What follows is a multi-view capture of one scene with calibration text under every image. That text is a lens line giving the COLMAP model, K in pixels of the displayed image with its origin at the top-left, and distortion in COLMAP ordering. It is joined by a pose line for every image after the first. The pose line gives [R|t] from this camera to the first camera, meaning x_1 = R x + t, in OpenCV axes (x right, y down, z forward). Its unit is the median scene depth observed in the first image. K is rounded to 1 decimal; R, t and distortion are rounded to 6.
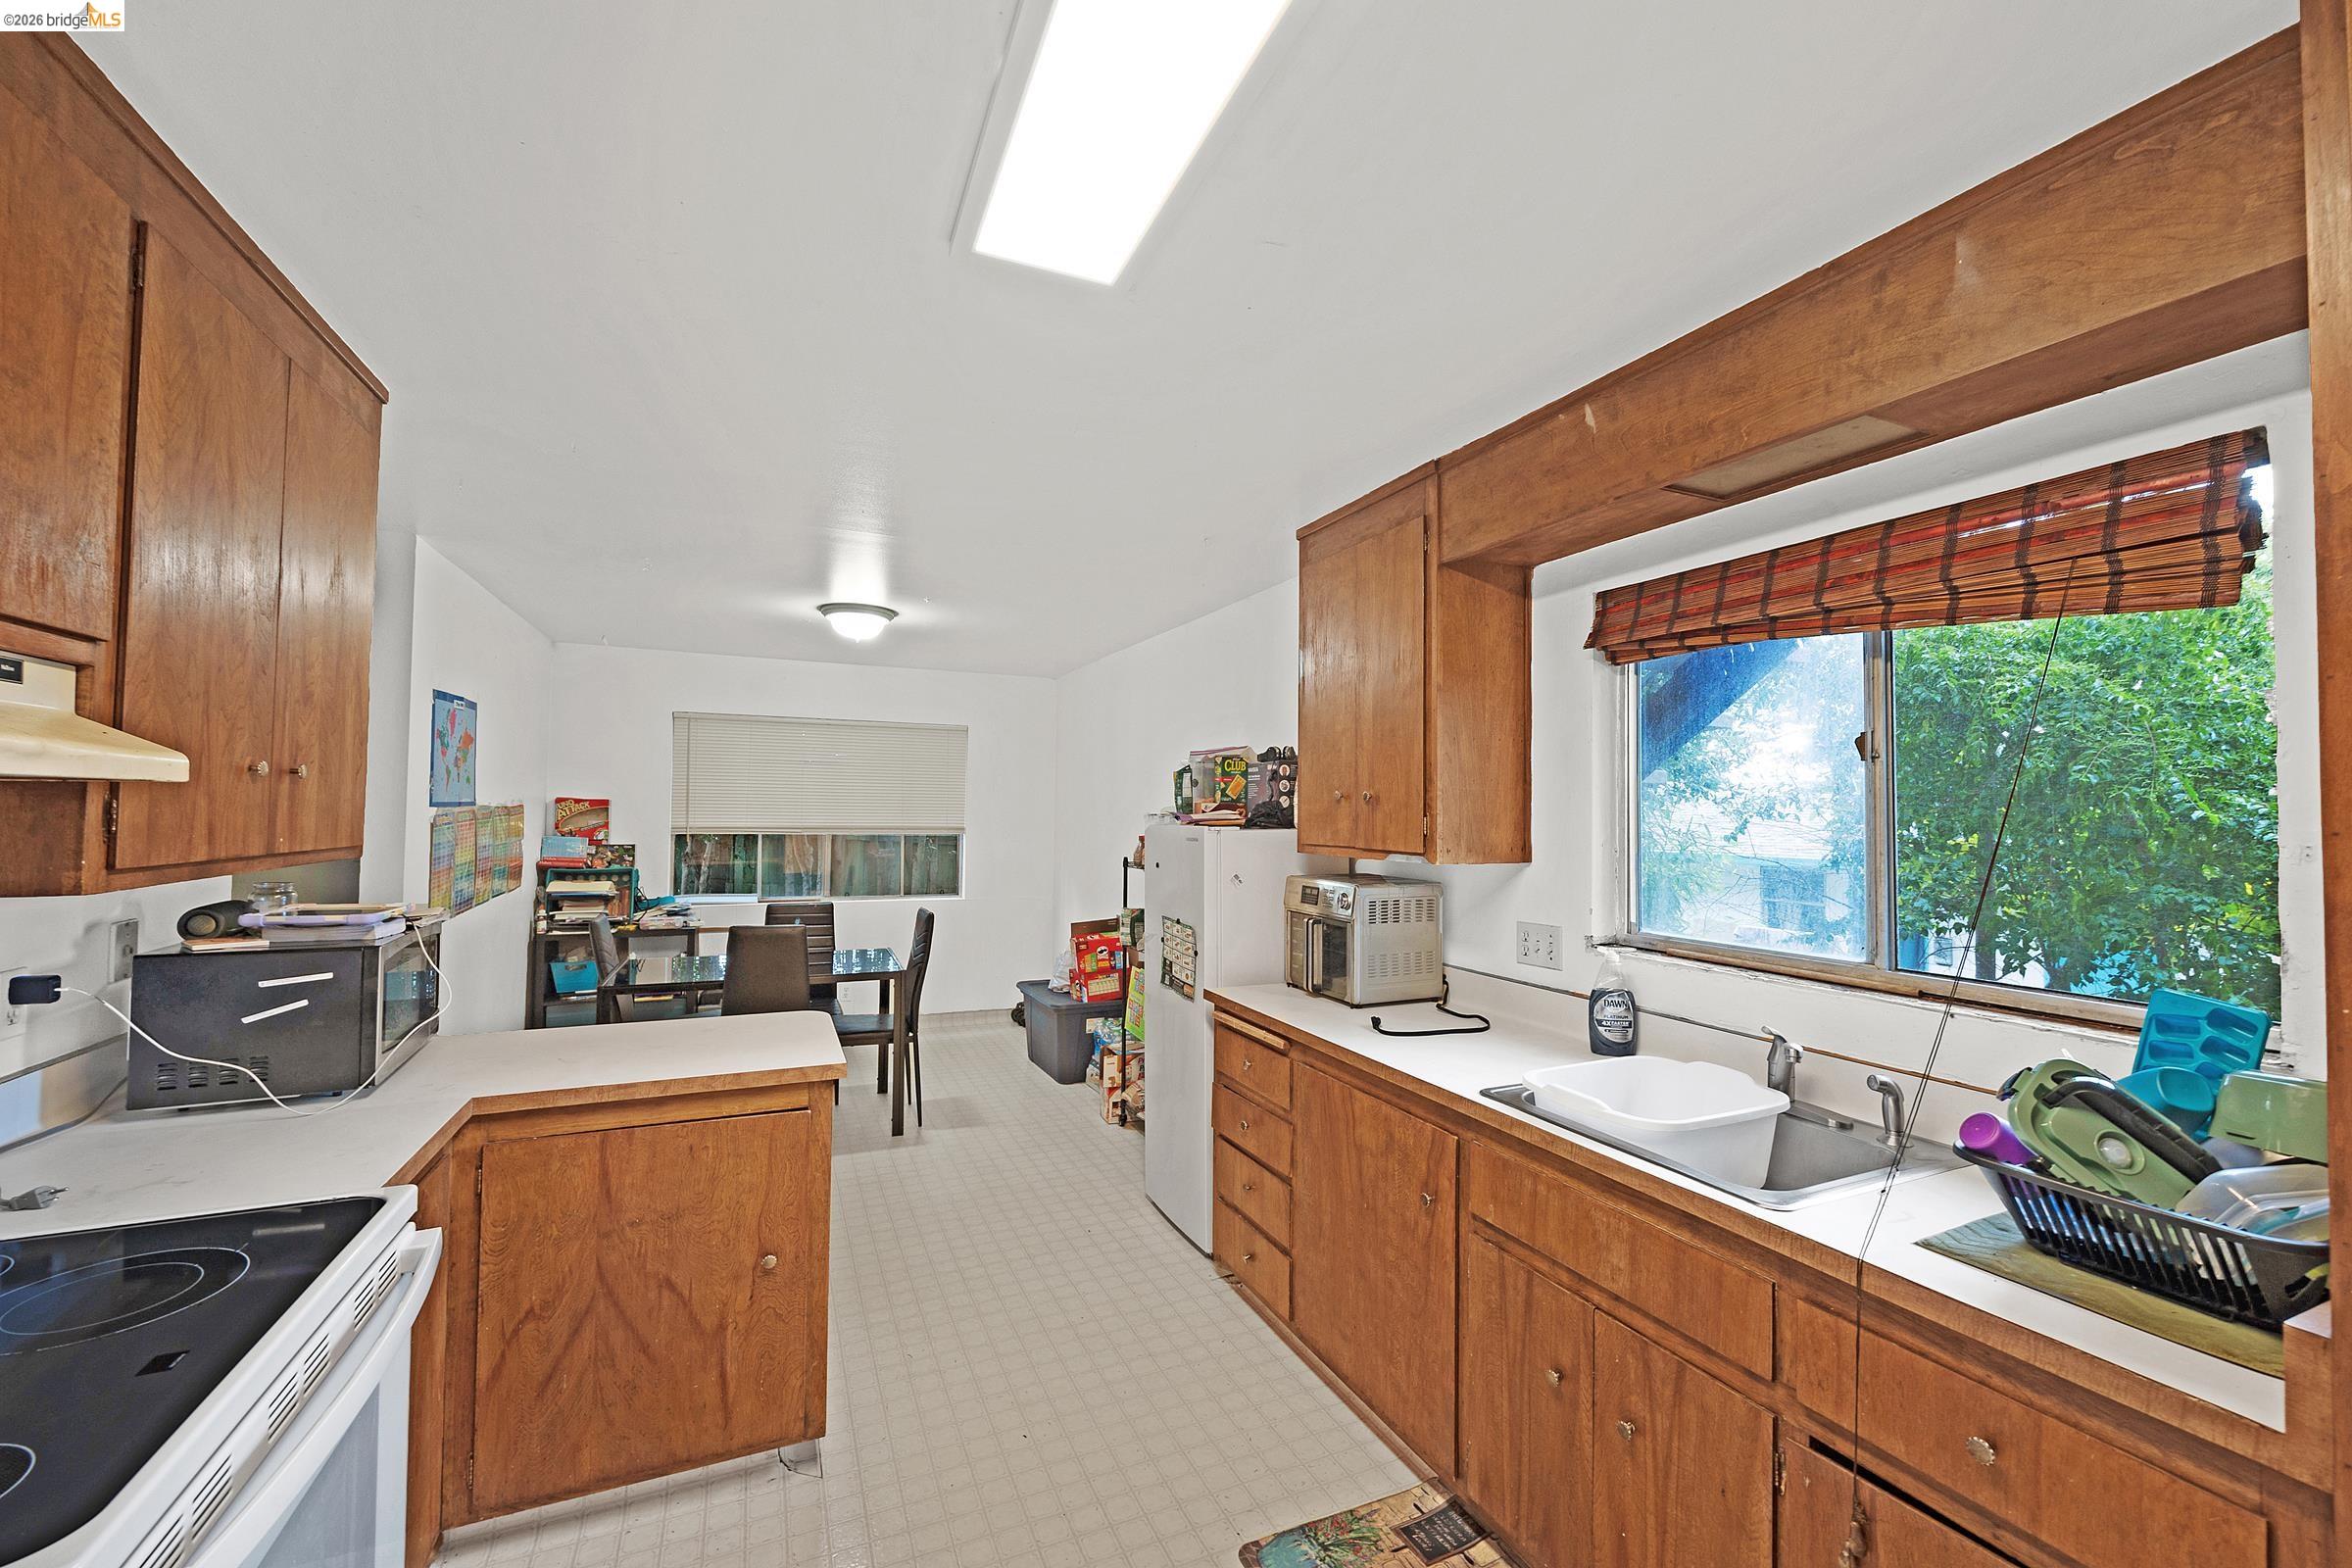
lens RADIAL K [[932.2, 0, 1184.0], [0, 932.2, 787.1], [0, 0, 1]] dist [-0.003434, -0.000324]
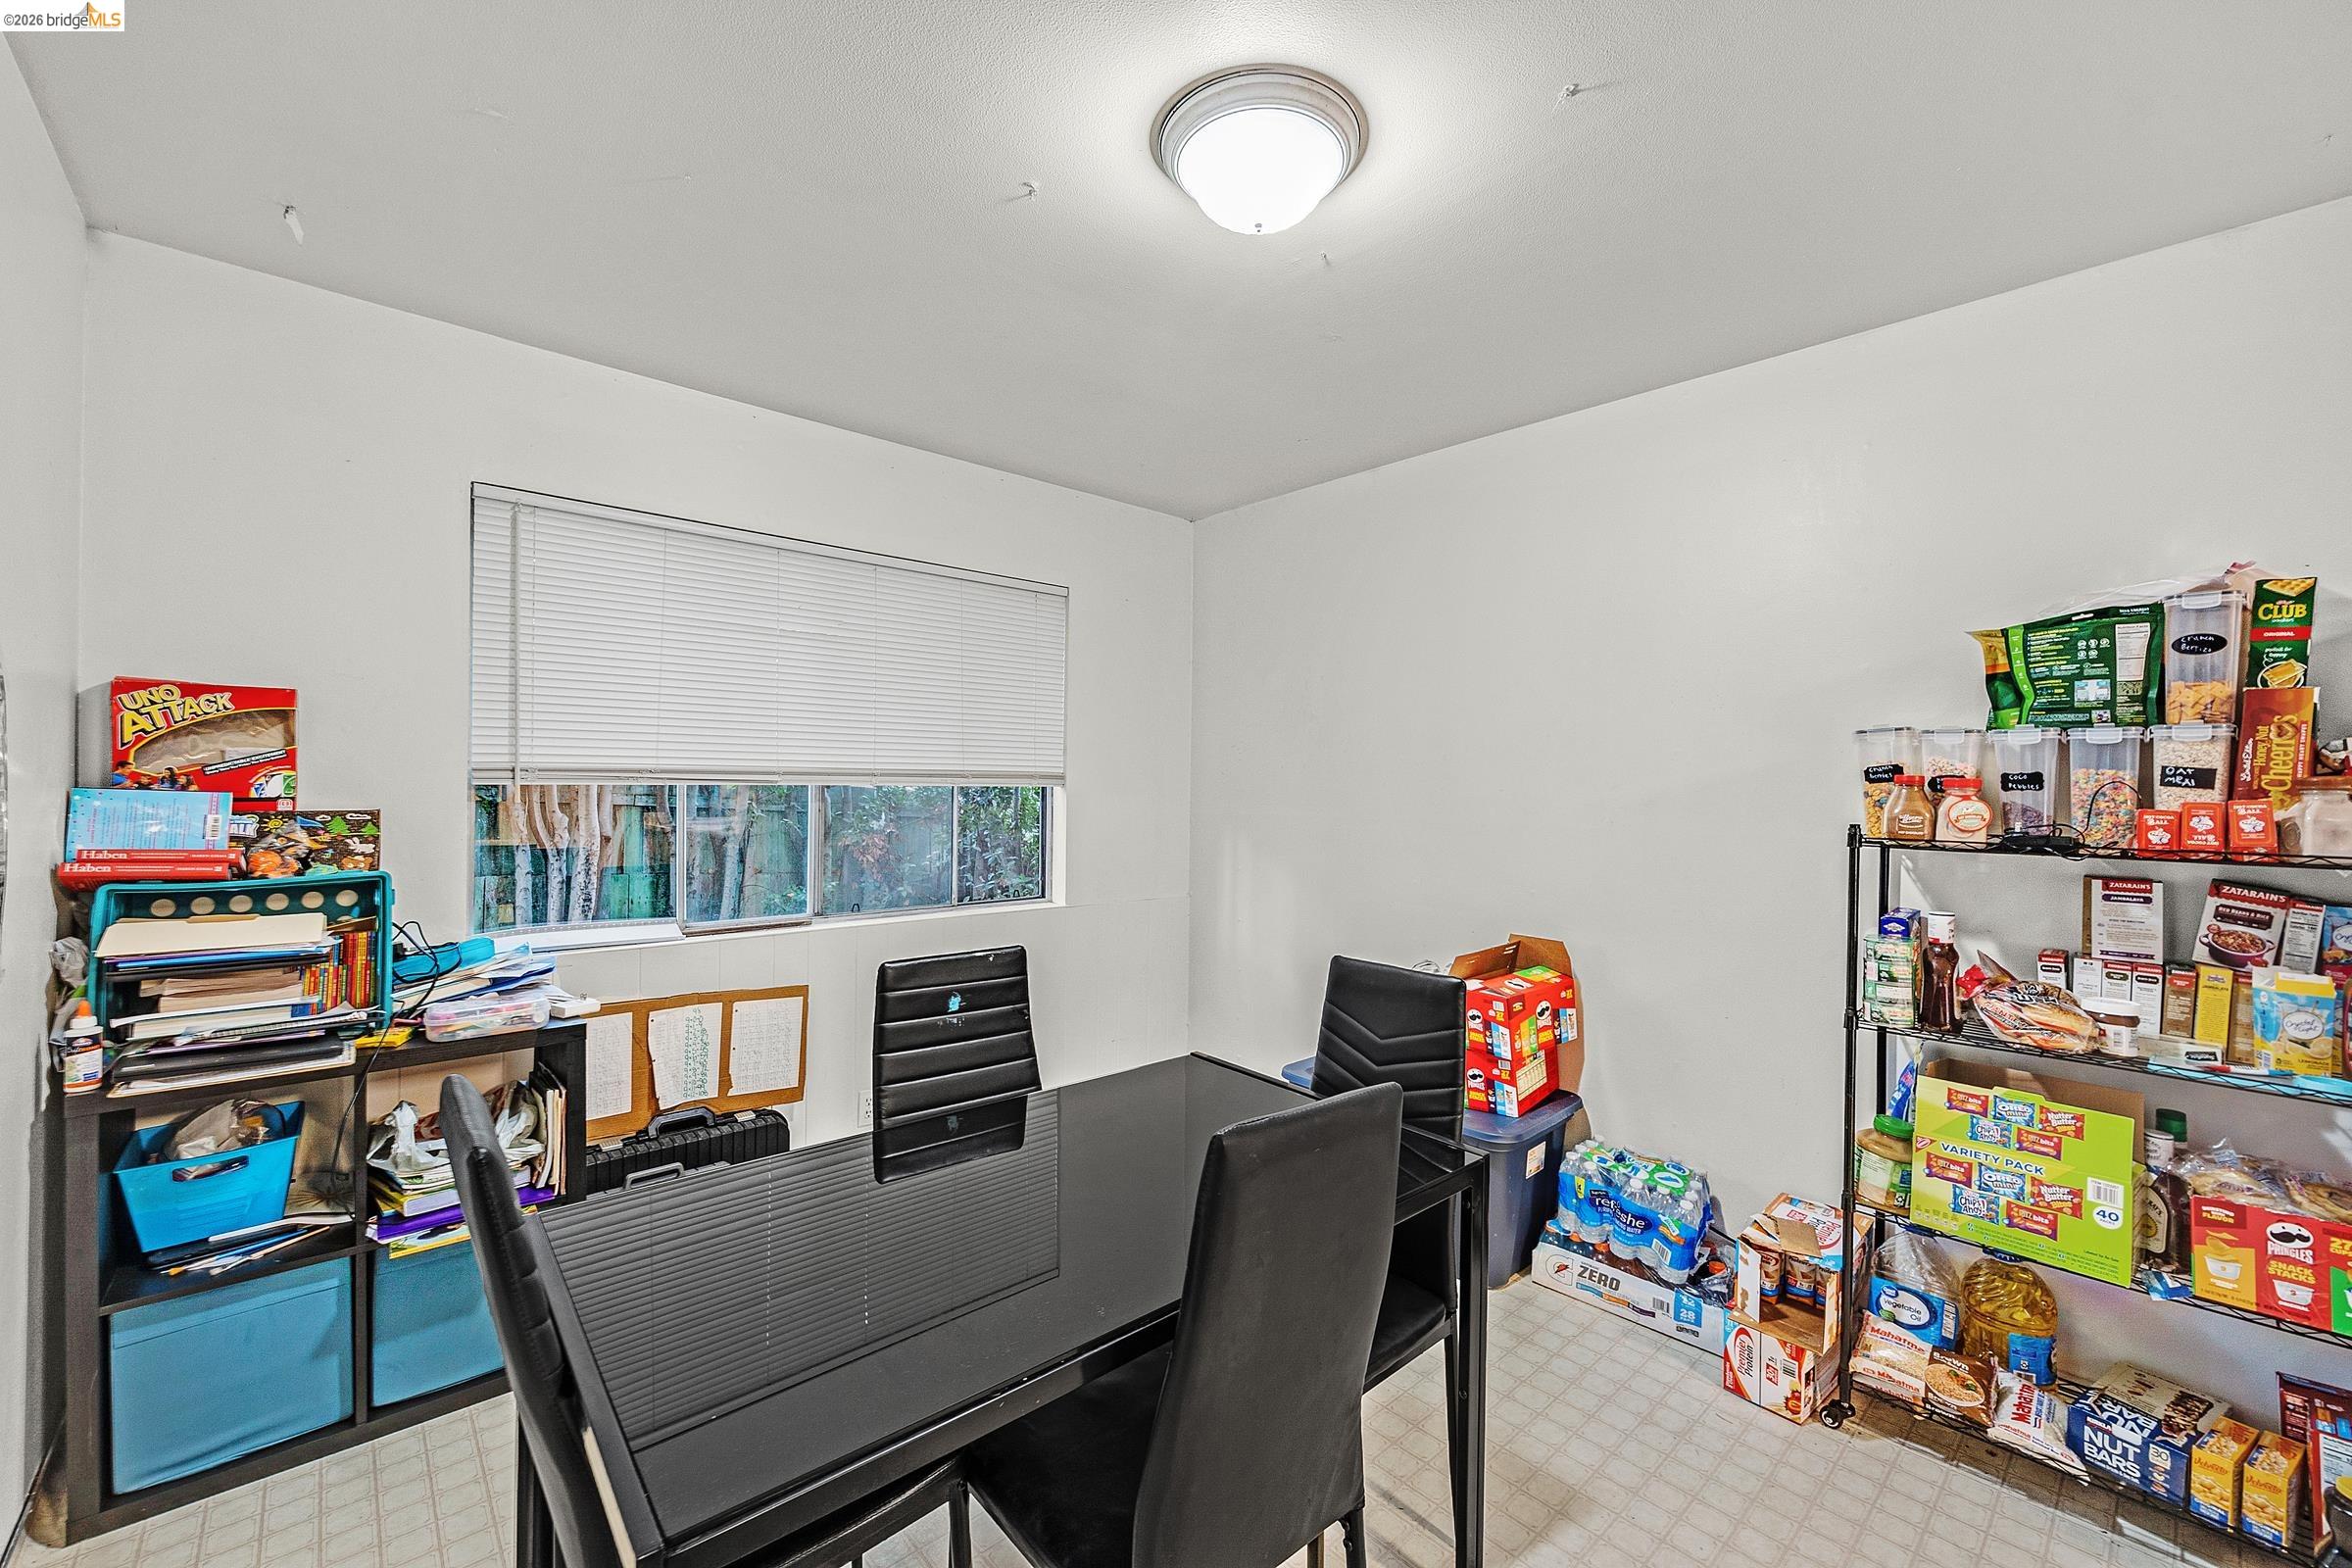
lens RADIAL K [[932.2, 0, 1166.3], [0, 932.2, 784.1], [0, 0, 1]] dist [-0.003434, -0.000324]
pose [[0.954122, -0.003305, 0.299399, -0.404103], [-0.007504, 0.999361, 0.034945, 0.036040], [-0.299324, -0.035588, 0.953488, 0.552926]]
